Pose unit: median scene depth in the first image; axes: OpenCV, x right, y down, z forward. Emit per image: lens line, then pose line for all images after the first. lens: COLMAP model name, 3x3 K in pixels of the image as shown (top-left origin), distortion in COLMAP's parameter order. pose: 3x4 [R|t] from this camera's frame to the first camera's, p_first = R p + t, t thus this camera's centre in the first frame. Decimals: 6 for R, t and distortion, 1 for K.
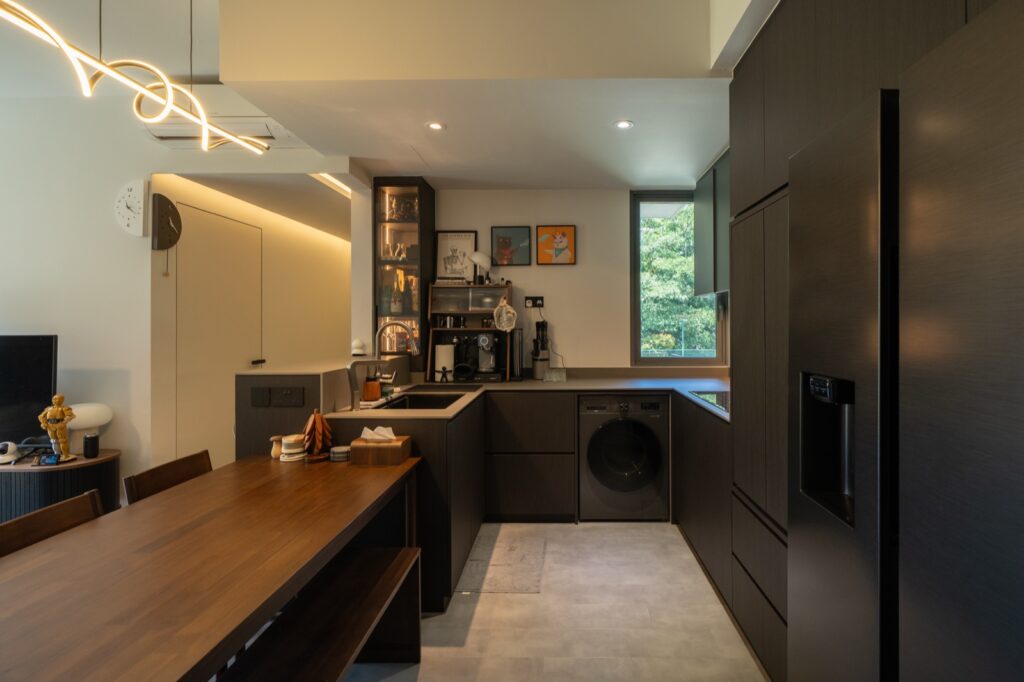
lens RADIAL K [[444.6, 0, 510.9], [0, 444.6, 324.3], [0, 0, 1]] dist [0.000740, 0.000017]
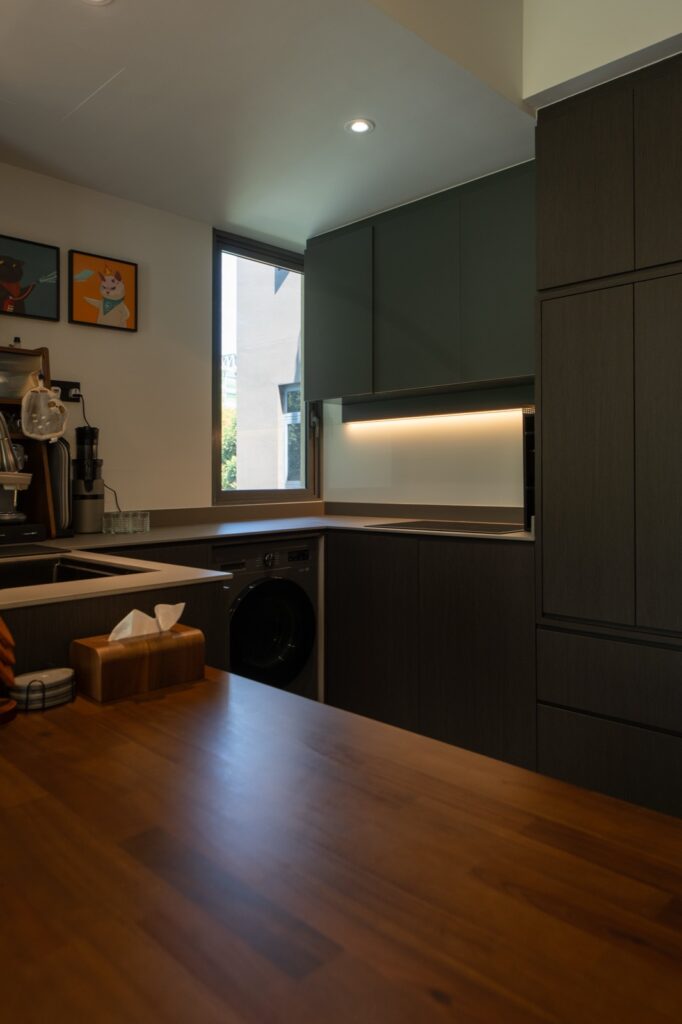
lens RADIAL K [[700.5, 0, 333.7], [0, 700.5, 461.4], [0, 0, 1]] dist [0.002744, 0.000930]
pose [[0.691753, 0.010990, 0.722050, -0.332930], [0.002880, 0.999834, -0.017977, 0.050187], [-0.722128, 0.014515, 0.691607, 0.190598]]
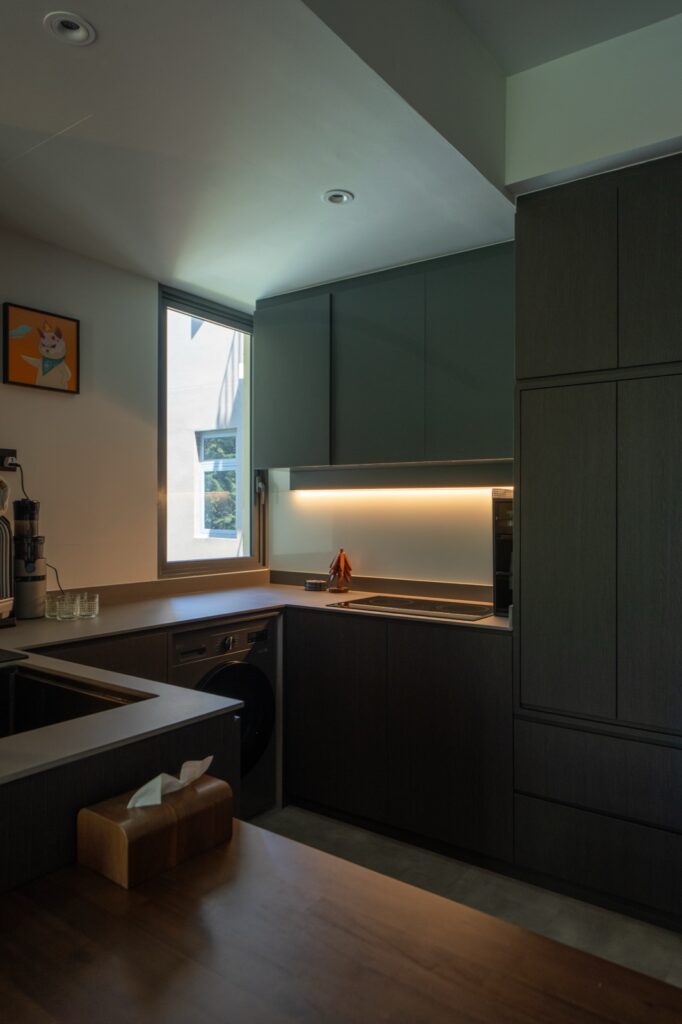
lens RADIAL K [[682.4, 0, 341.0], [0, 682.4, 512.0], [0, 0, 1]] dist [0.003325, 0.001079]
pose [[0.571276, 0.005475, 0.820740, -0.346912], [-0.008772, 0.999961, -0.000564, 0.004125], [-0.820711, -0.006877, 0.571302, 0.274401]]
